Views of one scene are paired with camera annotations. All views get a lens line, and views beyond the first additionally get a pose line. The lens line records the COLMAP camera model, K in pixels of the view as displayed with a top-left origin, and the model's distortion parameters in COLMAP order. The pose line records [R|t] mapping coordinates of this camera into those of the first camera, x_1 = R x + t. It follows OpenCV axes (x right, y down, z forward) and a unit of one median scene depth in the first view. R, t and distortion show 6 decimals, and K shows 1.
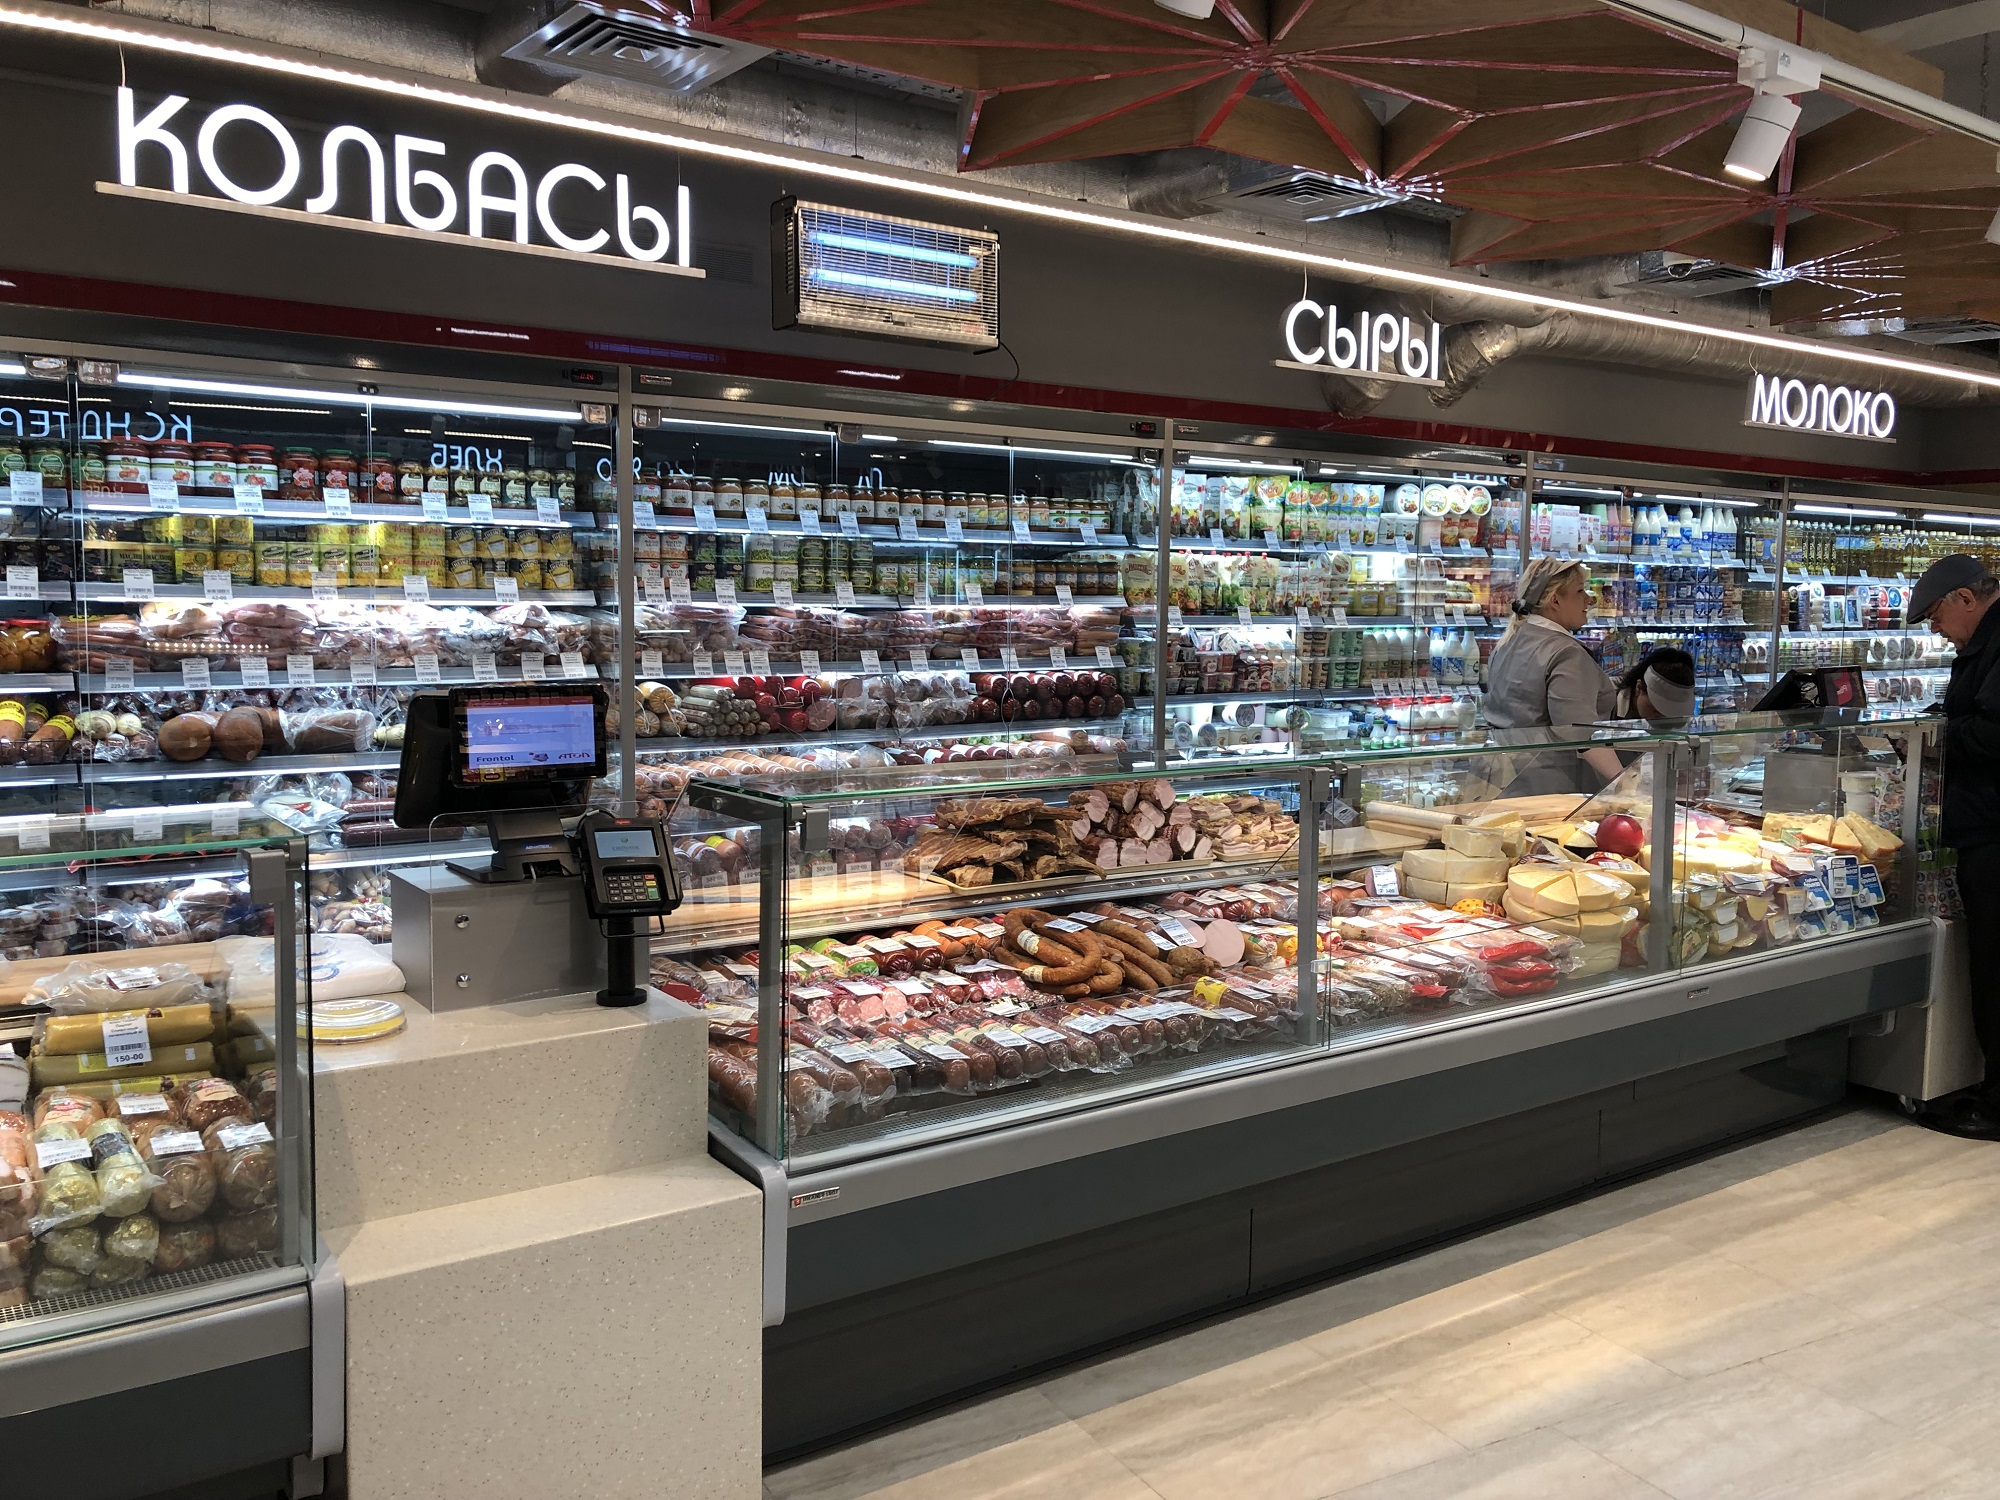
lens RADIAL K [[1657.2, 0, 1035.8], [0, 1657.2, 754.0], [0, 0, 1]] dist [0.019310, -0.013626]
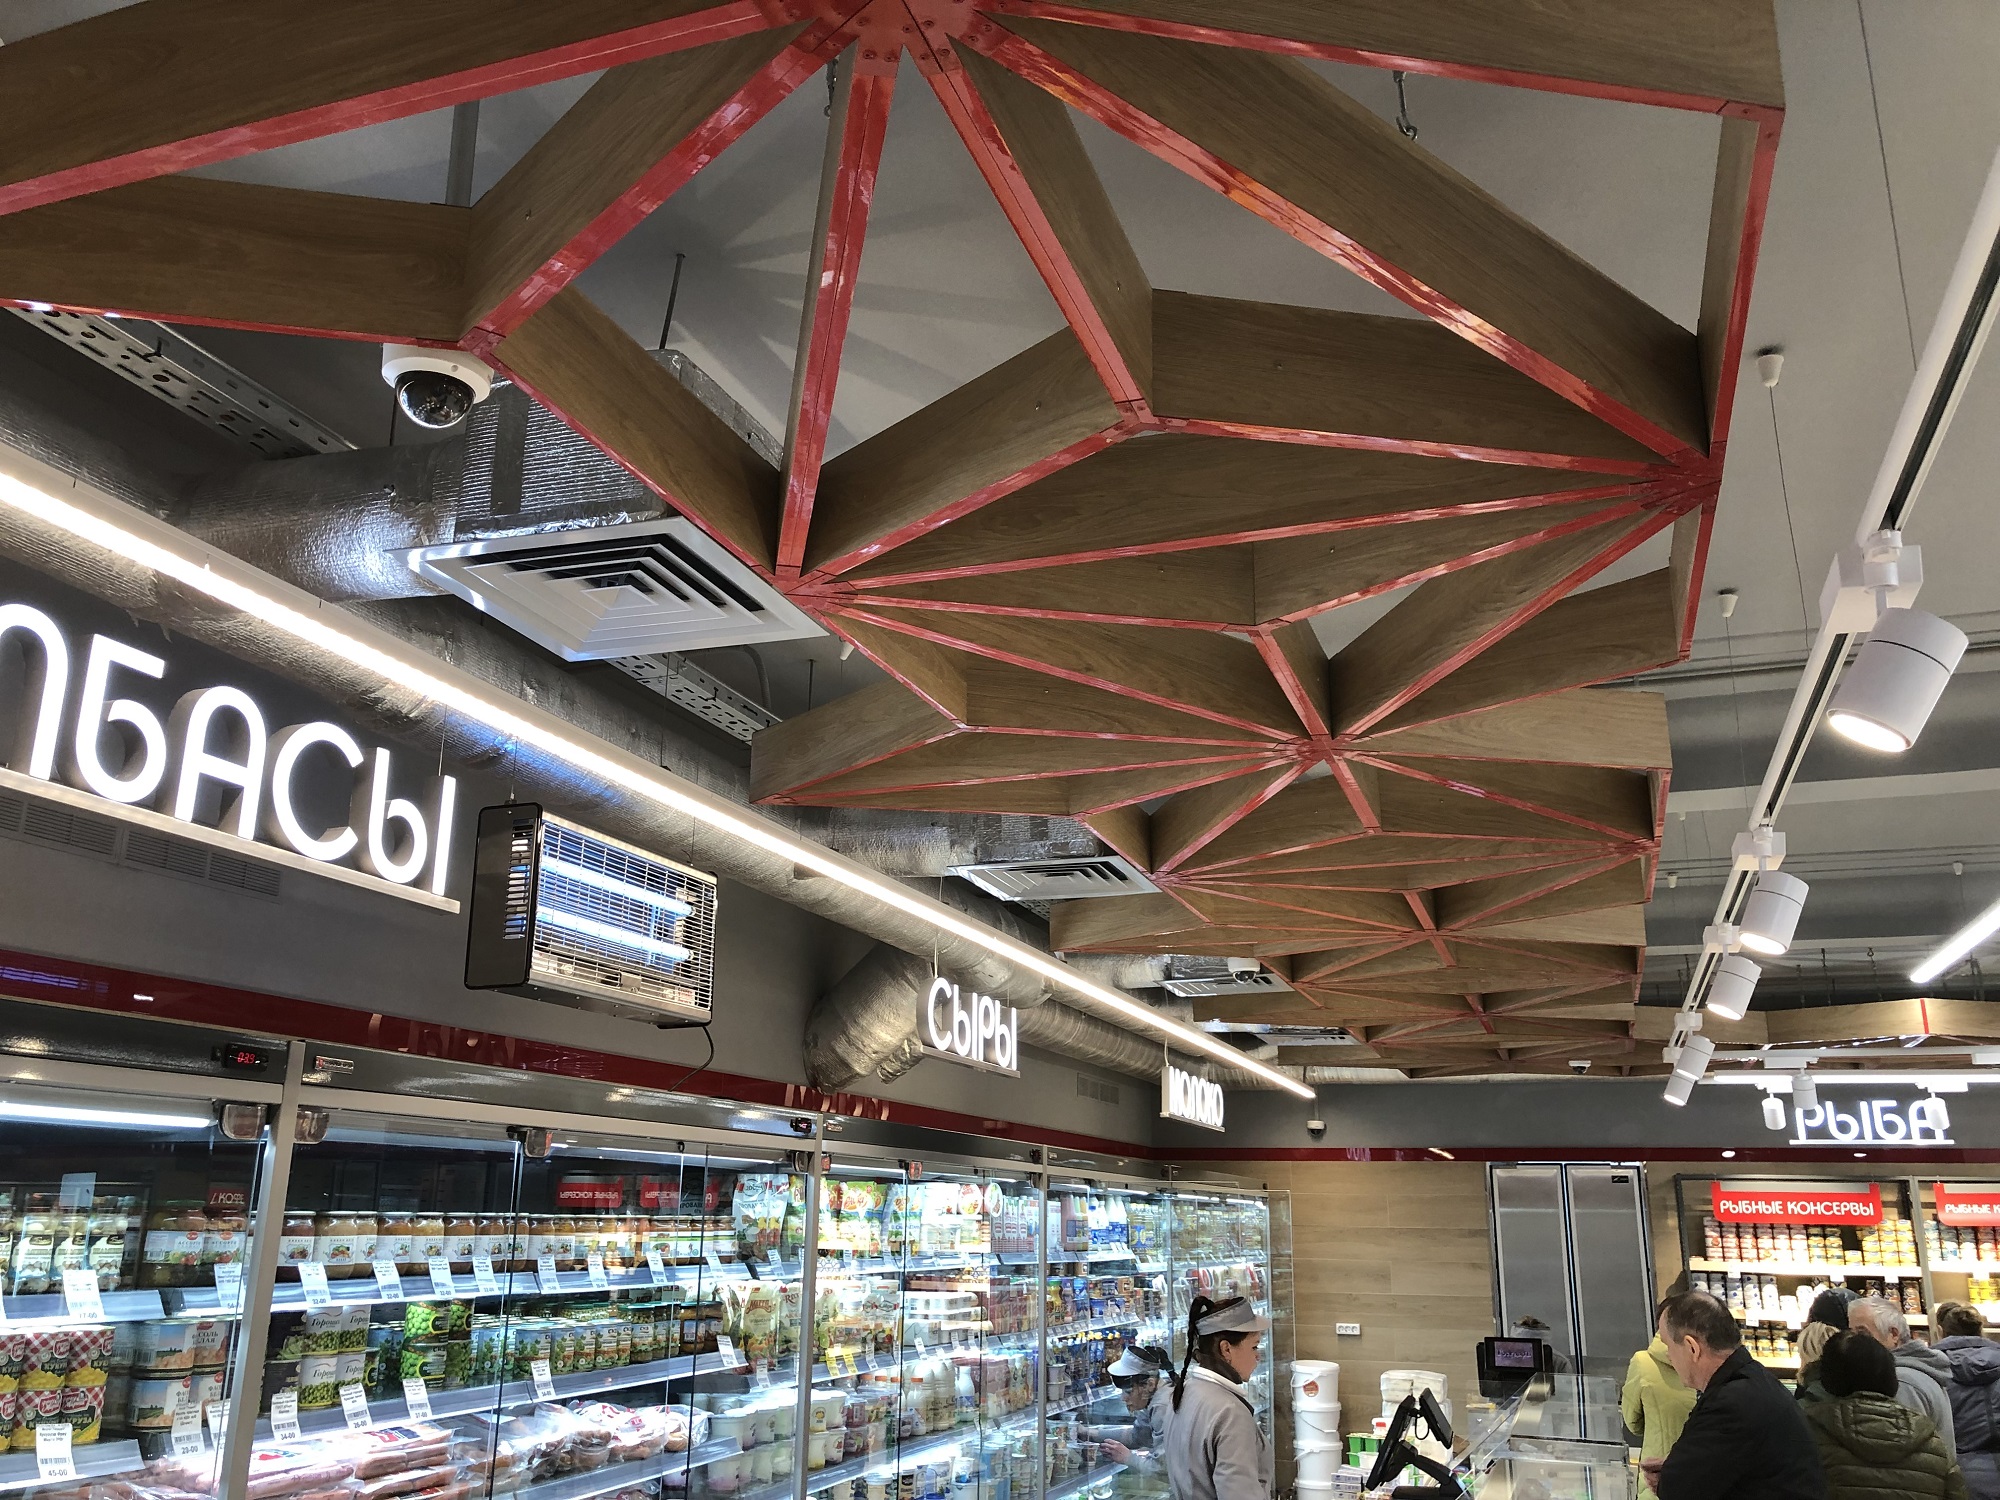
lens RADIAL K [[1656.4, 0, 1027.8], [0, 1656.4, 759.5], [0, 0, 1]] dist [0.062905, -0.110349]
pose [[0.818843, 0.149260, 0.554273, -0.334207], [0.056042, 0.940201, -0.335979, -0.099045], [-0.571276, 0.306177, 0.761511, 0.318466]]
